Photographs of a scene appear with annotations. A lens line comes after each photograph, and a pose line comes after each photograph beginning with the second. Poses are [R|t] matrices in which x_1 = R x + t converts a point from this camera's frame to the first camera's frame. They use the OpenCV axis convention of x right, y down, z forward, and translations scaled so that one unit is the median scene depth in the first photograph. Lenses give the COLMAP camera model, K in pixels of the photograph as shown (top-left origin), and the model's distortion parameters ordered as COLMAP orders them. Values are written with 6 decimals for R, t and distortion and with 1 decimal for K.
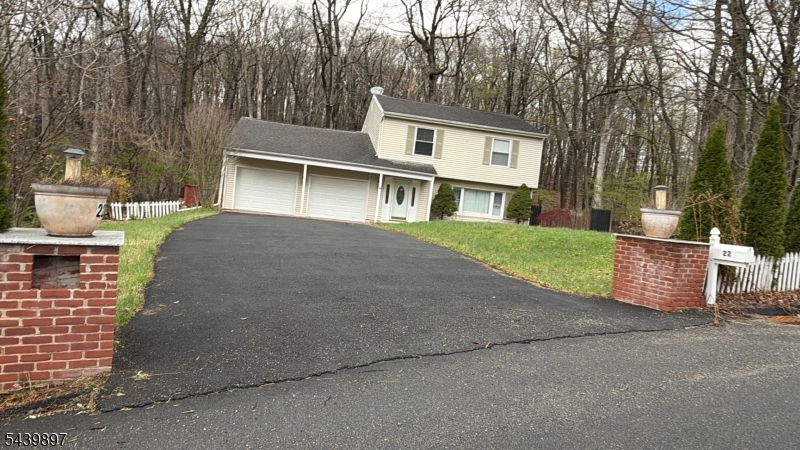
lens RADIAL K [[599.2, 0, 400.0], [0, 599.2, 224.9], [0, 0, 1]] dist [0.010112, 0.001210]
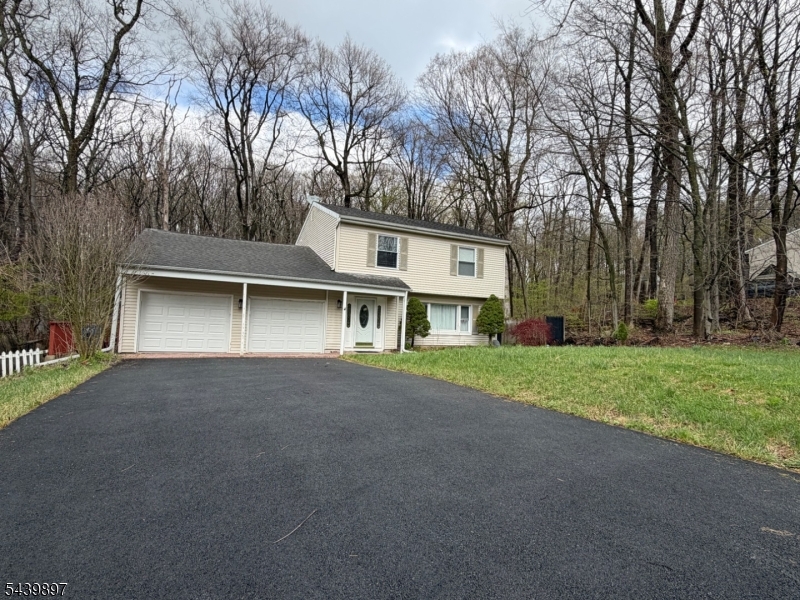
lens RADIAL K [[421.9, 0, 399.6], [0, 421.9, 298.3], [0, 0, 1]] dist [-0.000968, 0.000077]
pose [[0.958679, -0.053390, 0.279434, -0.113430], [0.072018, 0.995784, -0.056817, -0.036934], [-0.275222, 0.074594, 0.958482, 0.422336]]
